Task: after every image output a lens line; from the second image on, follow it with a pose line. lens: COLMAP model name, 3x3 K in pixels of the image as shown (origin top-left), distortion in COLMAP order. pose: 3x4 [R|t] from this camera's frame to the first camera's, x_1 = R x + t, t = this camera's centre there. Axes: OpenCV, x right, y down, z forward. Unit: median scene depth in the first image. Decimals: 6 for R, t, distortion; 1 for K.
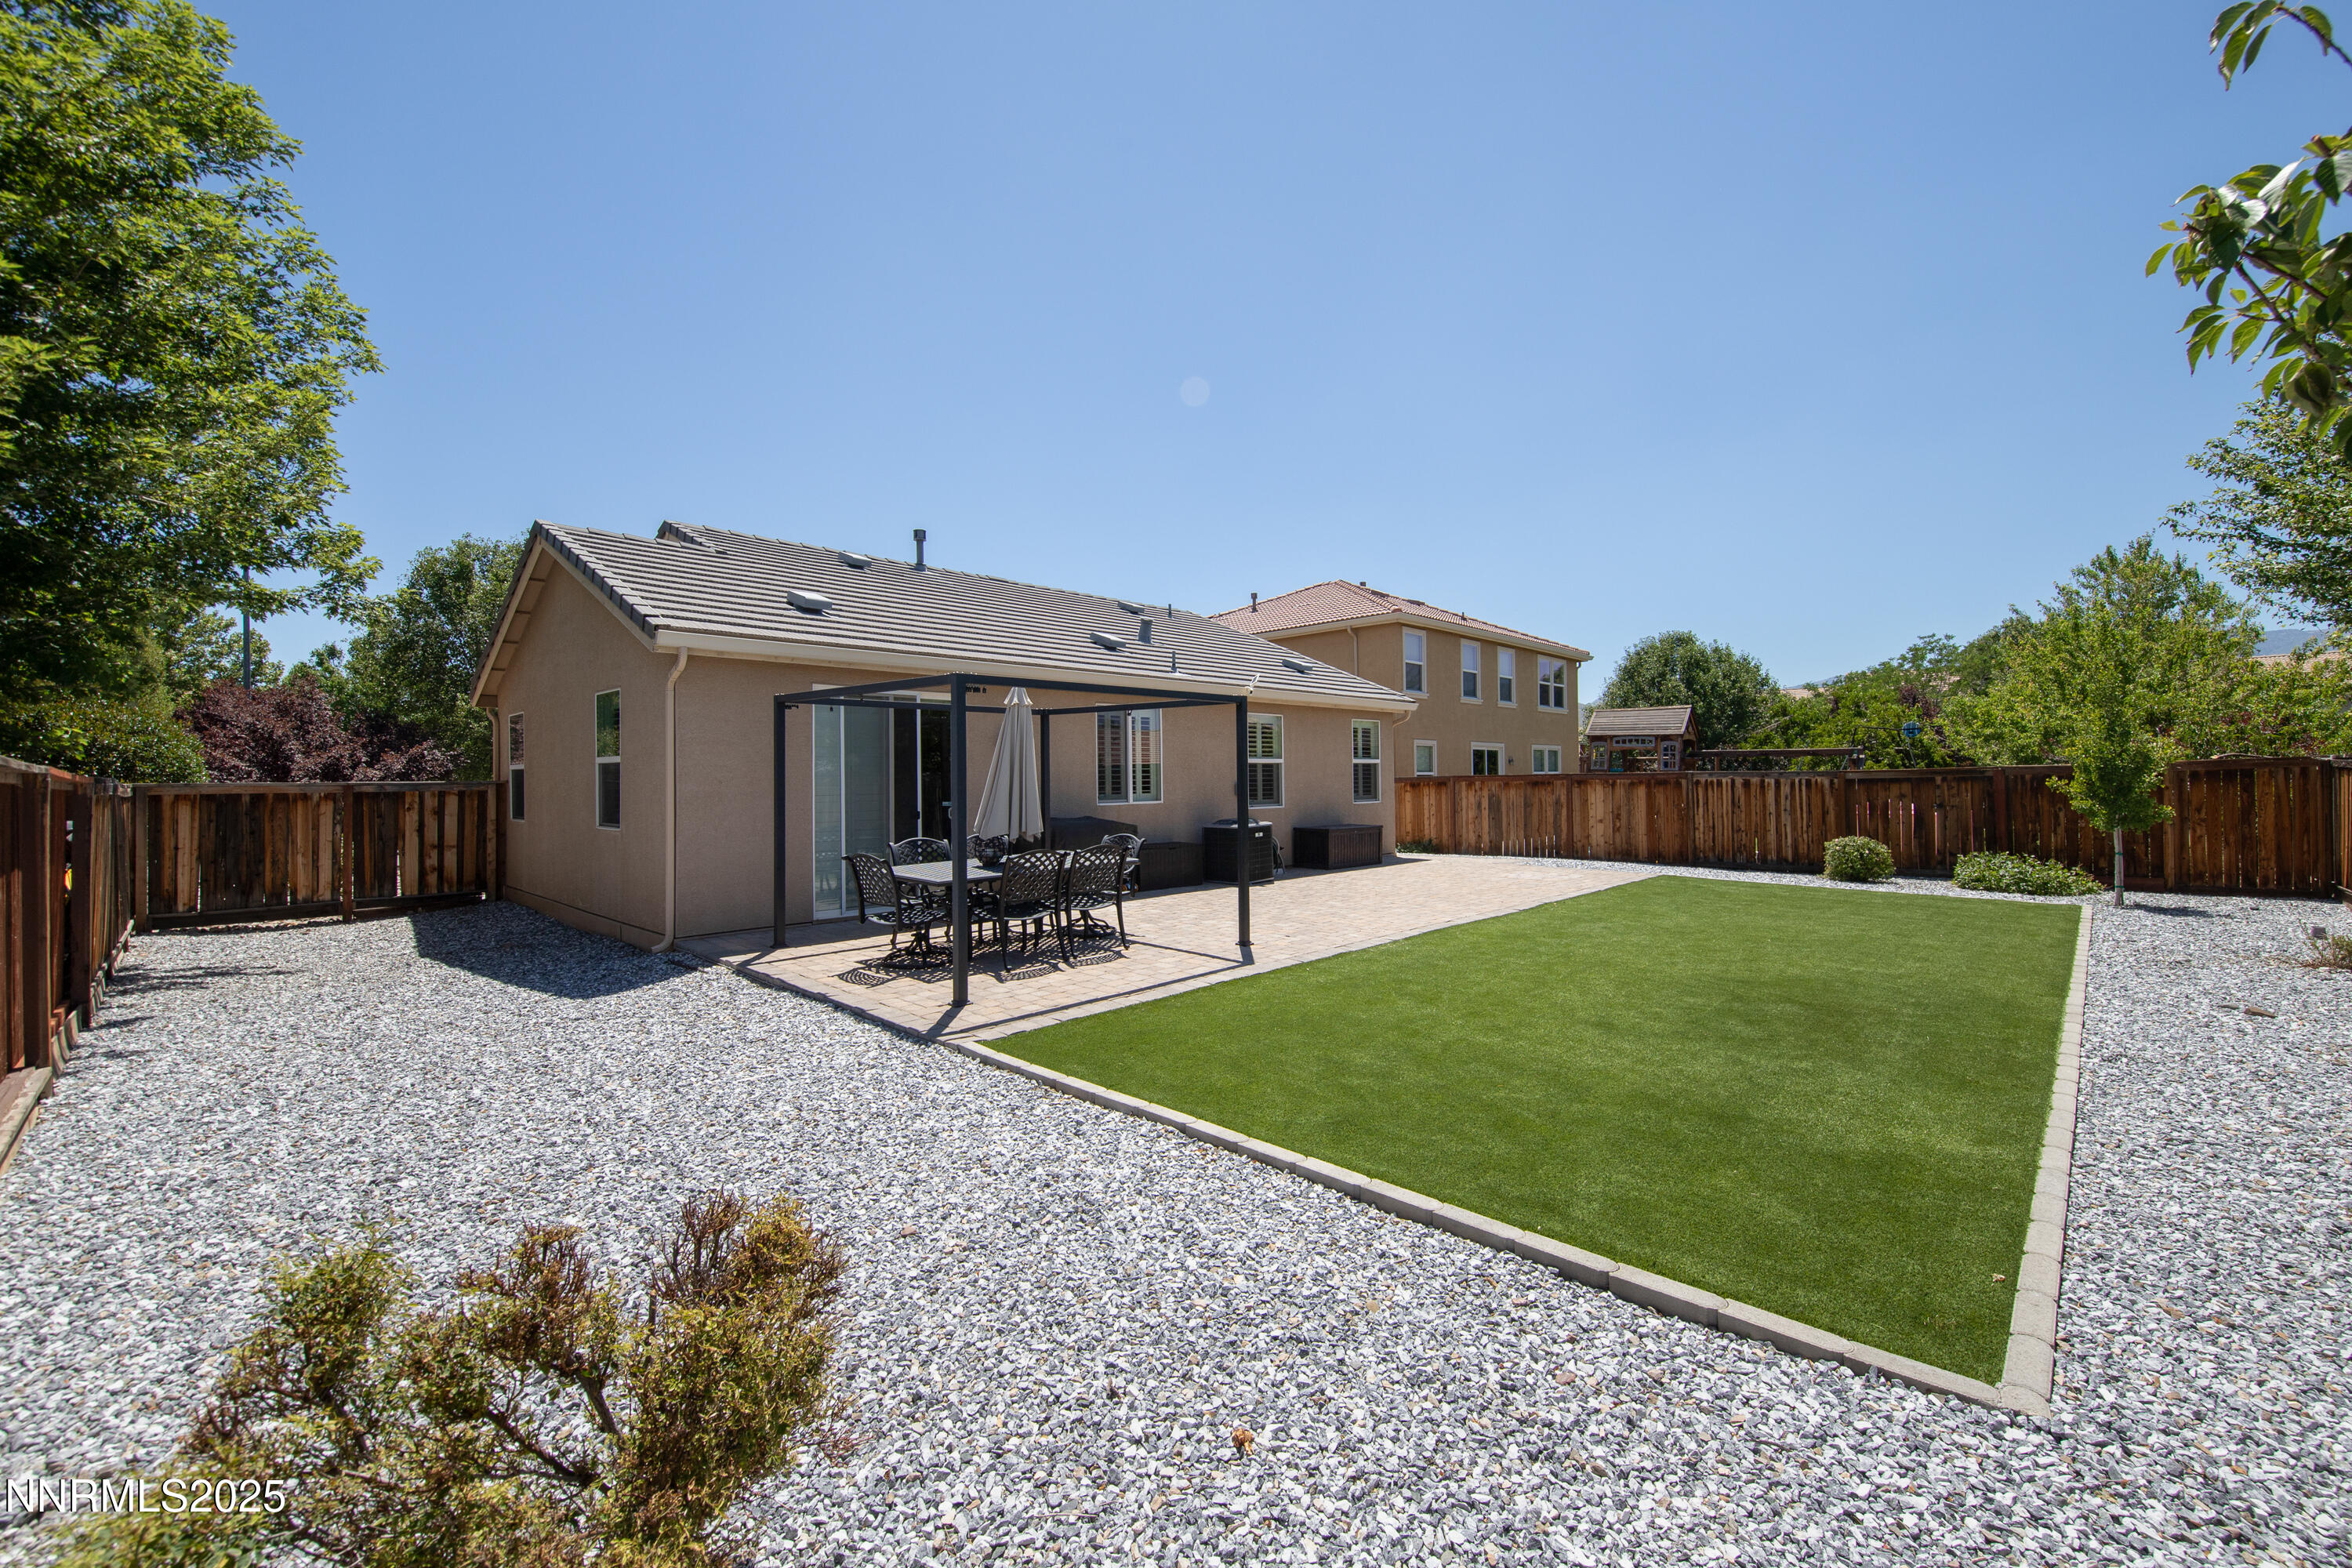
lens RADIAL K [[946.5, 0, 1179.4], [0, 946.5, 766.8], [0, 0, 1]] dist [0.003475, 0.000068]
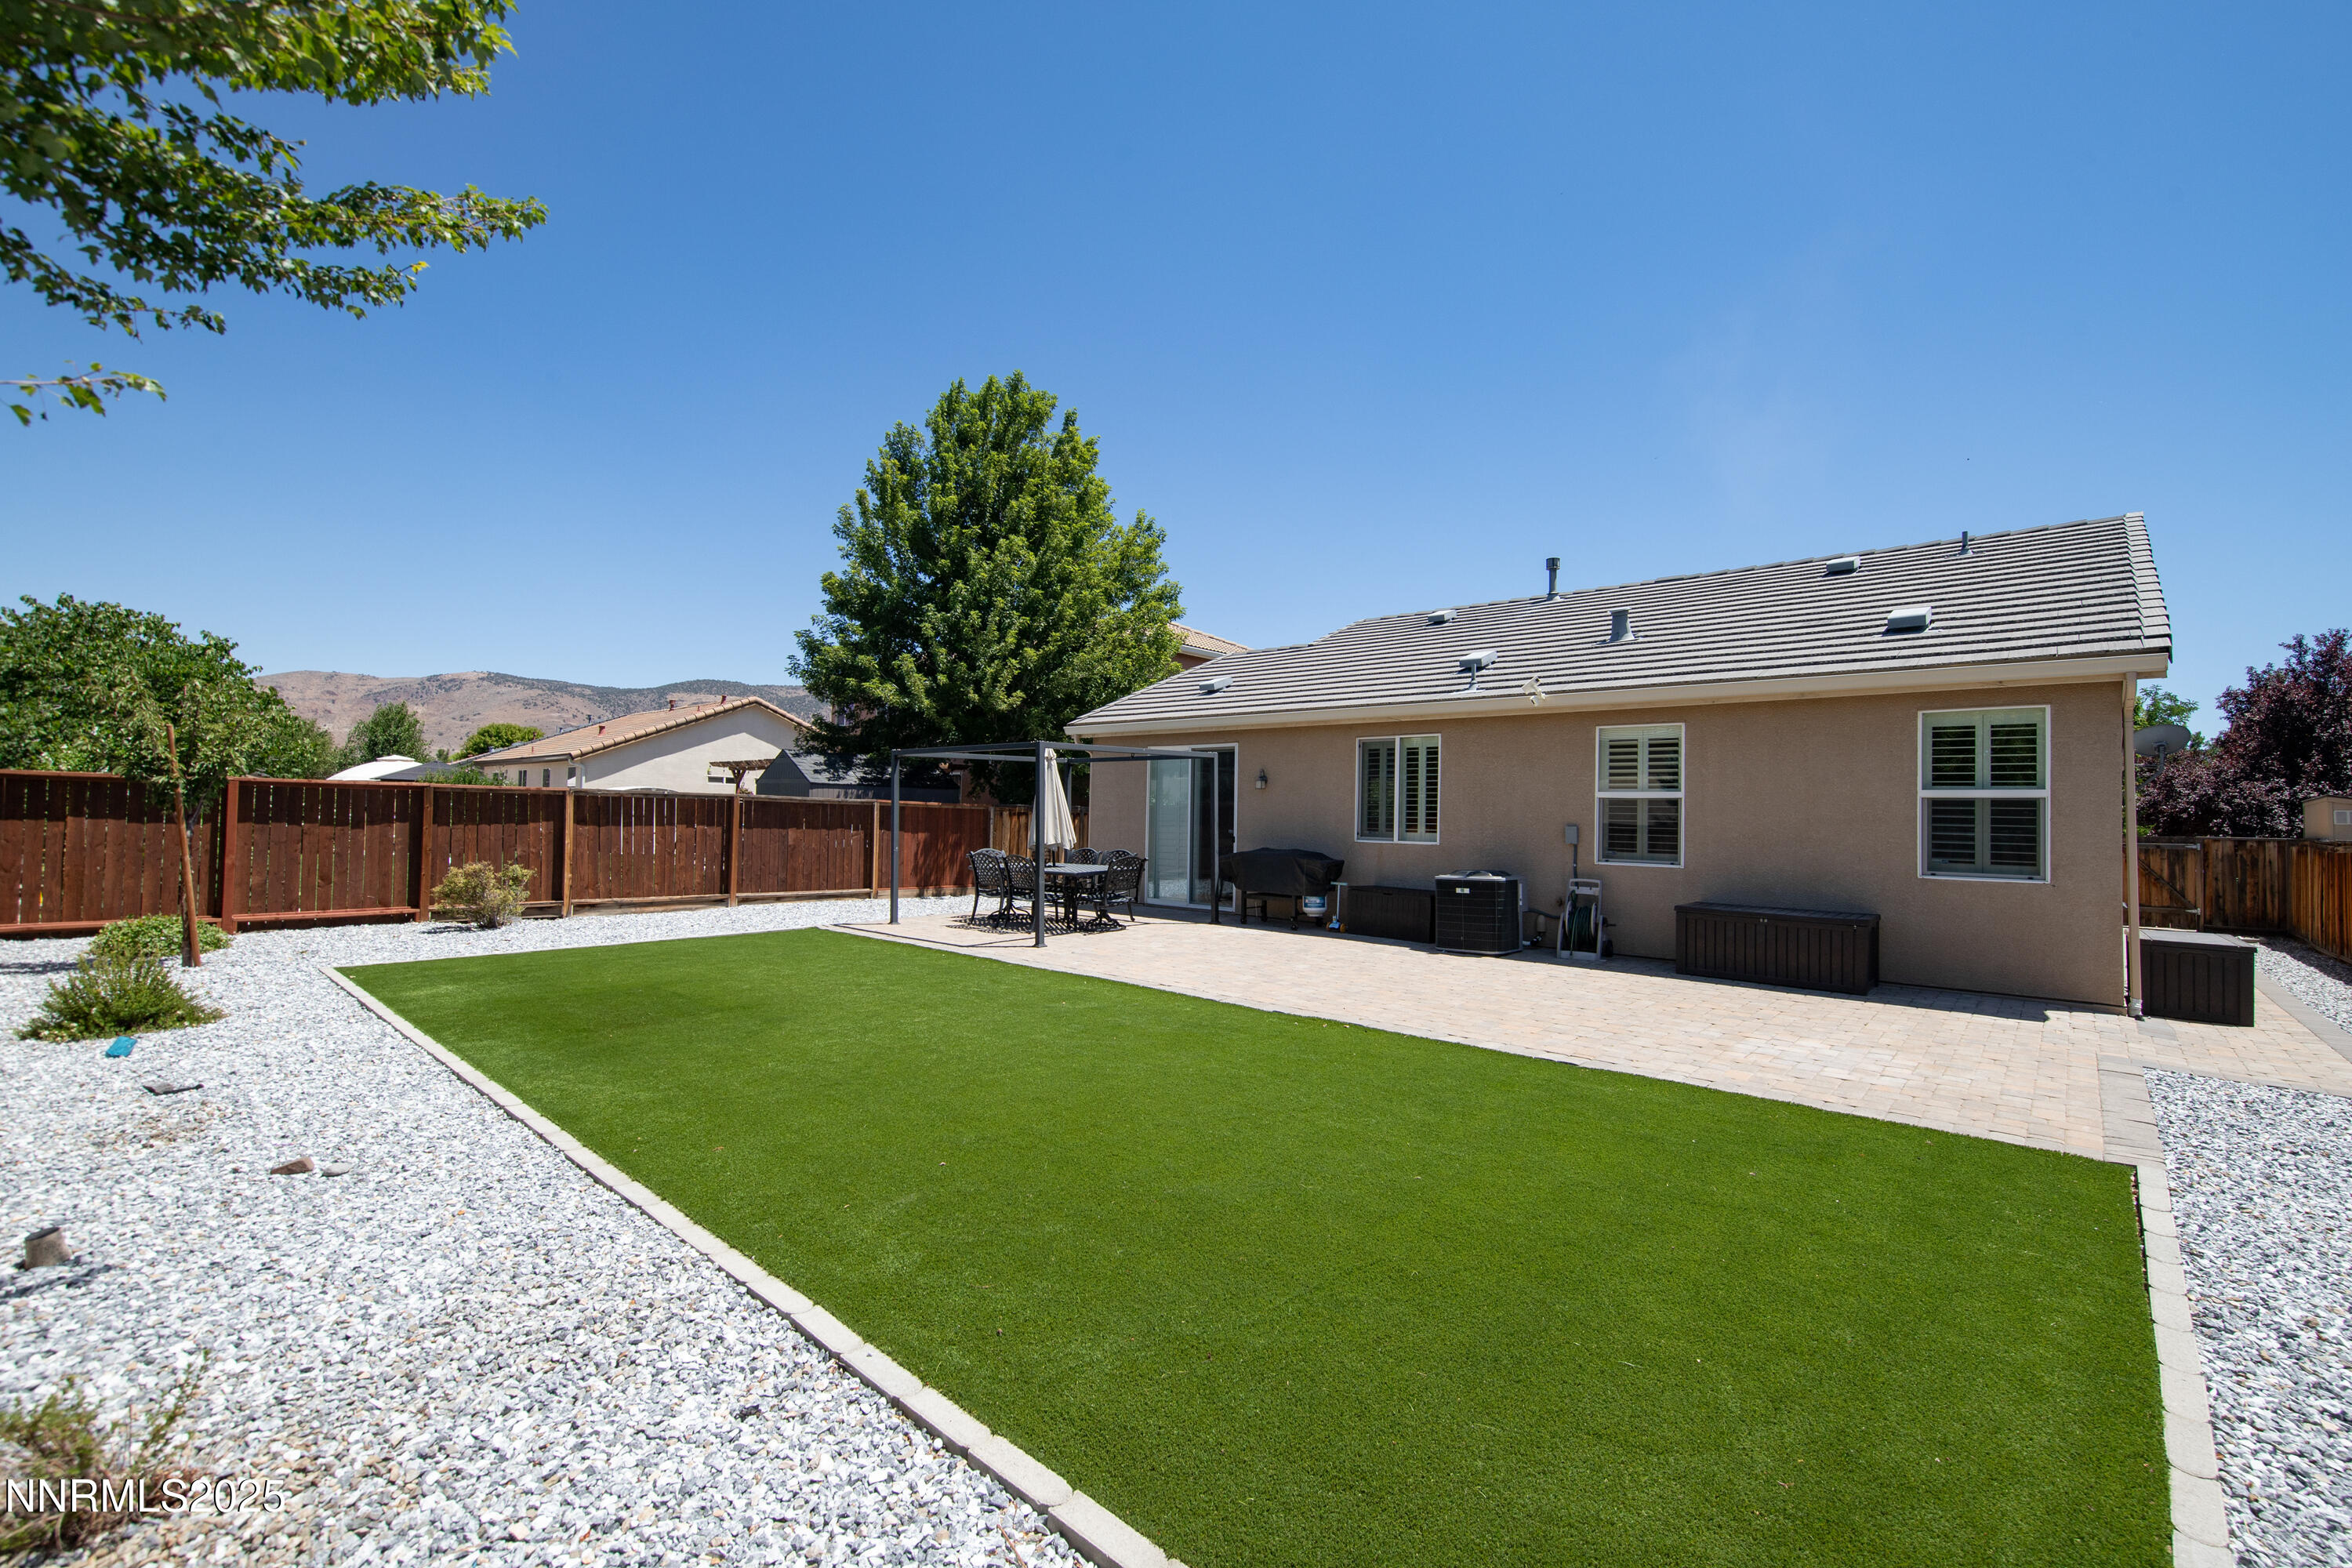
lens RADIAL K [[991.8, 0, 1178.7], [0, 991.8, 804.4], [0, 0, 1]] dist [0.002354, 0.000118]
pose [[0.051472, -0.005664, -0.998658, 0.765687], [-0.009844, 0.999932, -0.006178, 0.007630], [0.998626, 0.010149, 0.051412, 0.630714]]
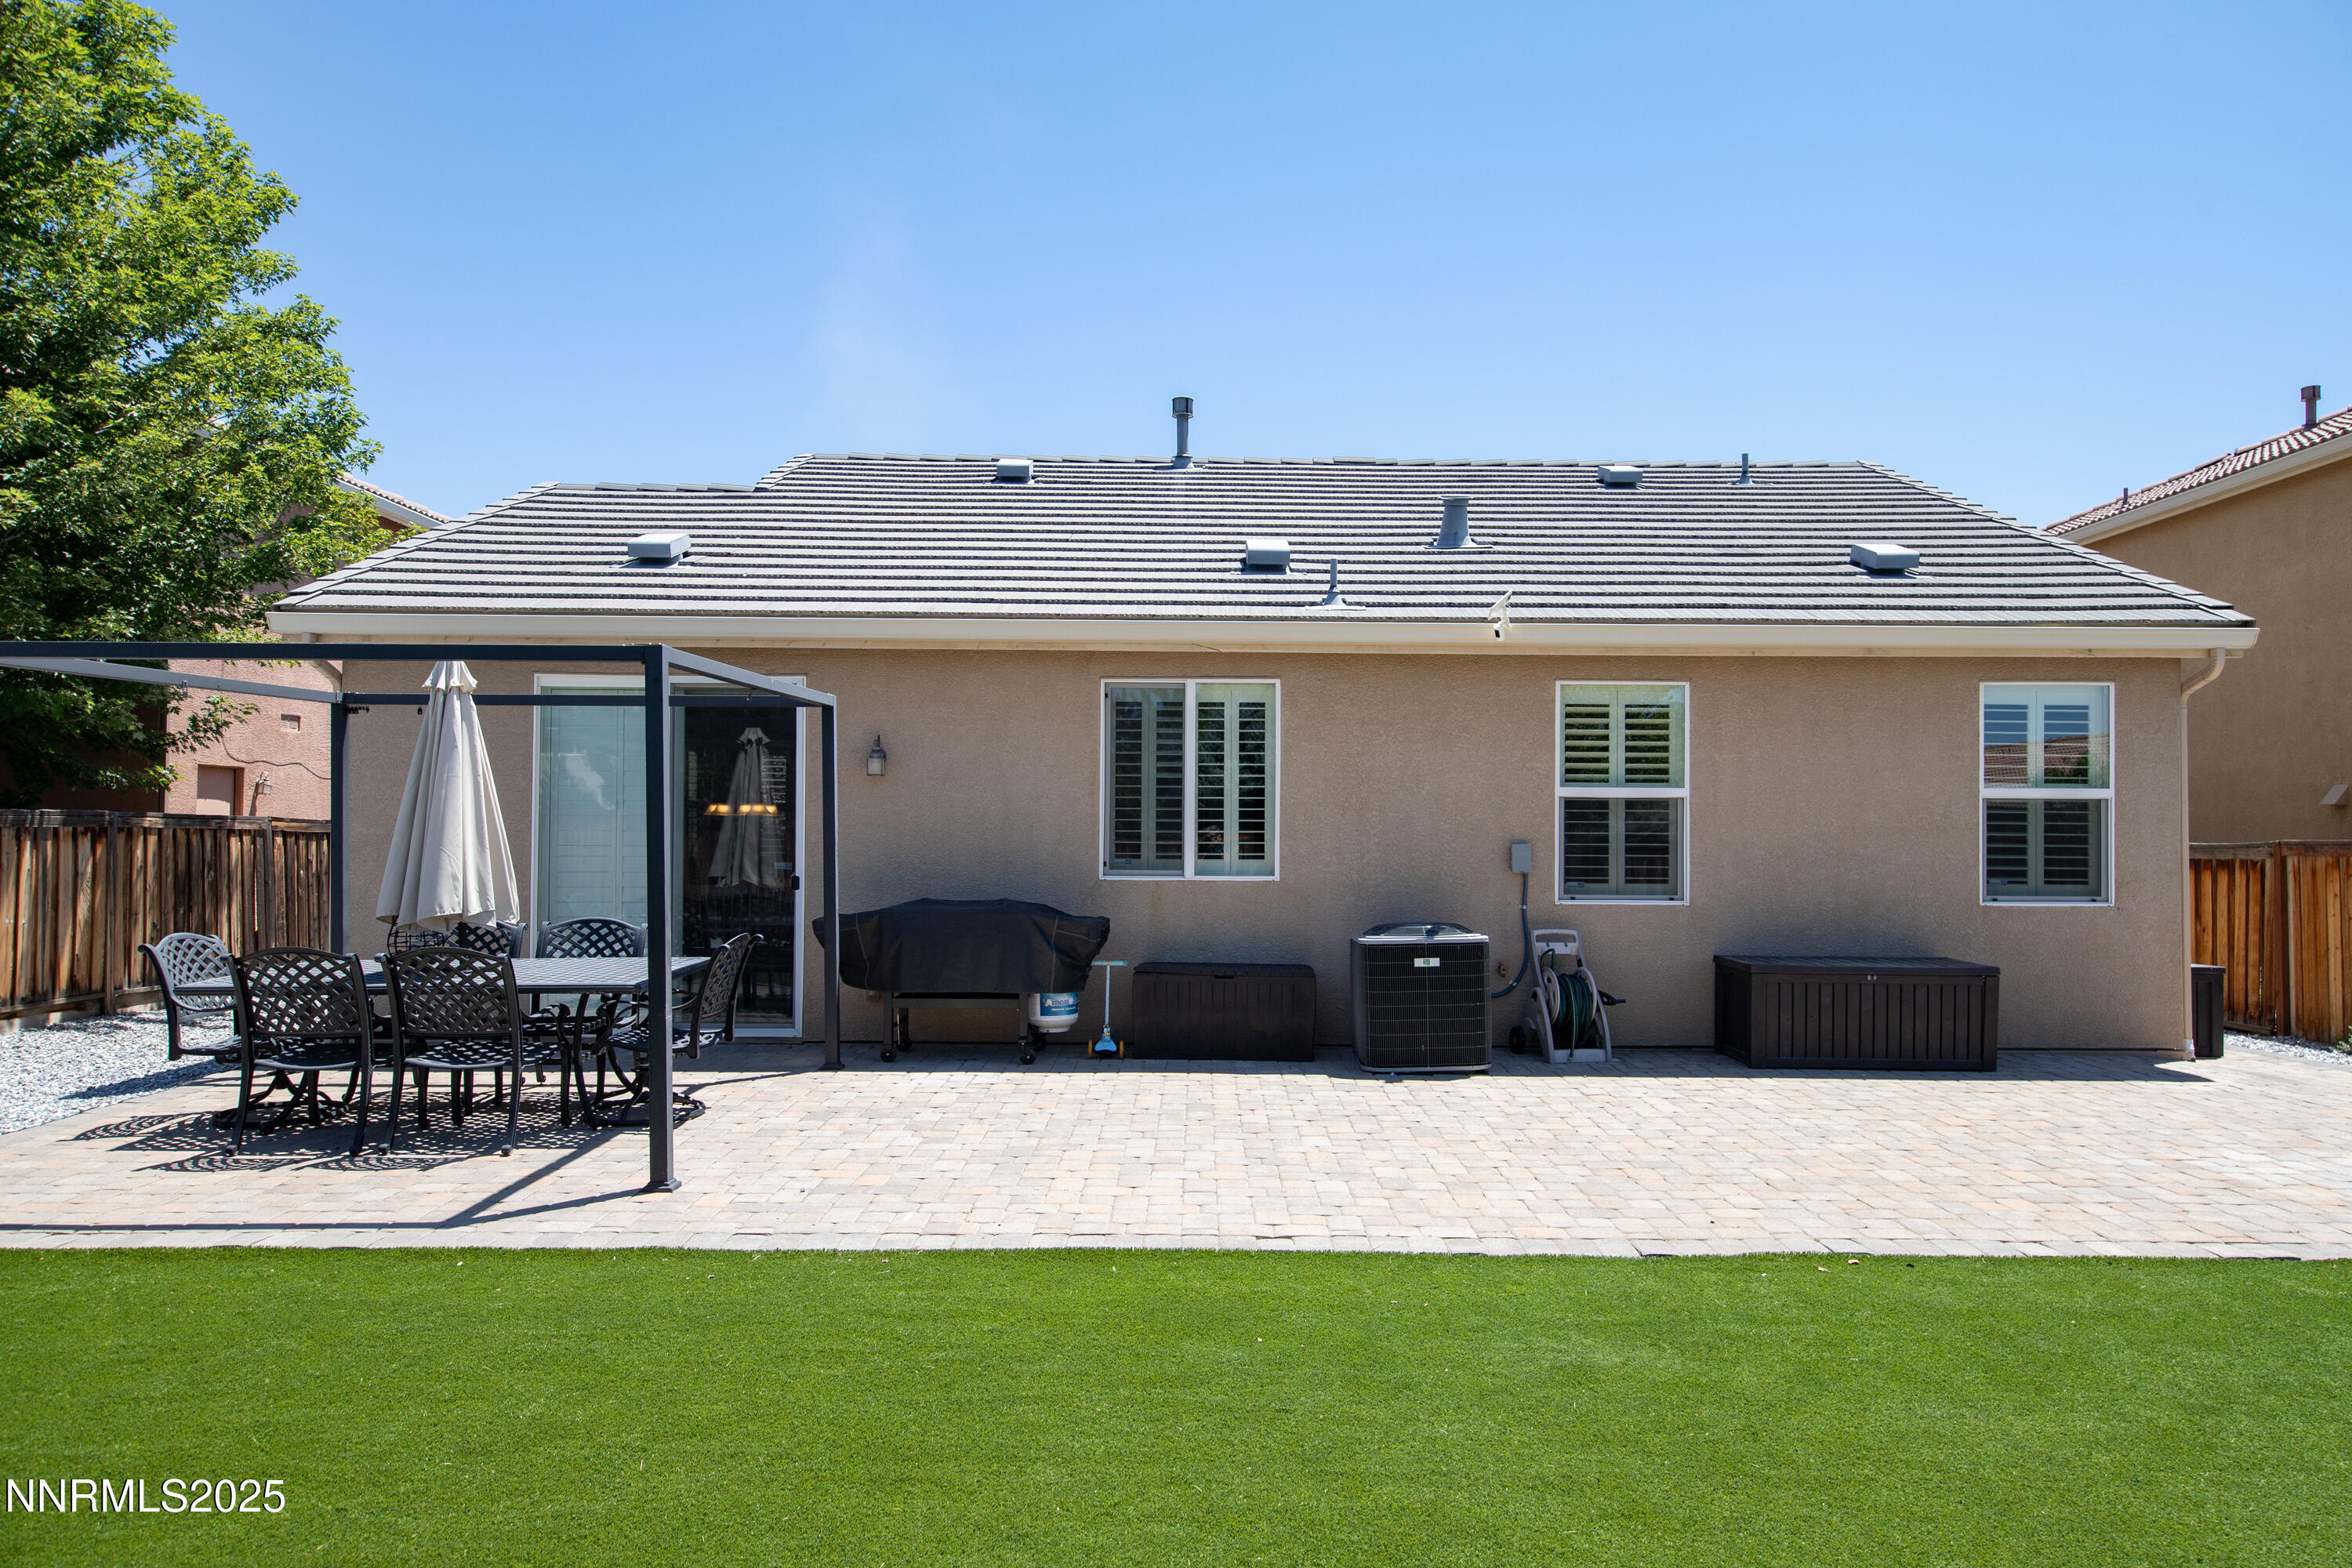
lens RADIAL K [[1591.6, 0, 1201.1], [0, 1591.6, 817.8], [0, 0, 1]] dist [0.021742, 0.002160]
pose [[0.717217, -0.000347, -0.696850, 0.447980], [-0.001964, 0.999995, -0.002519, 0.006858], [0.696847, 0.003175, 0.717212, 0.349891]]
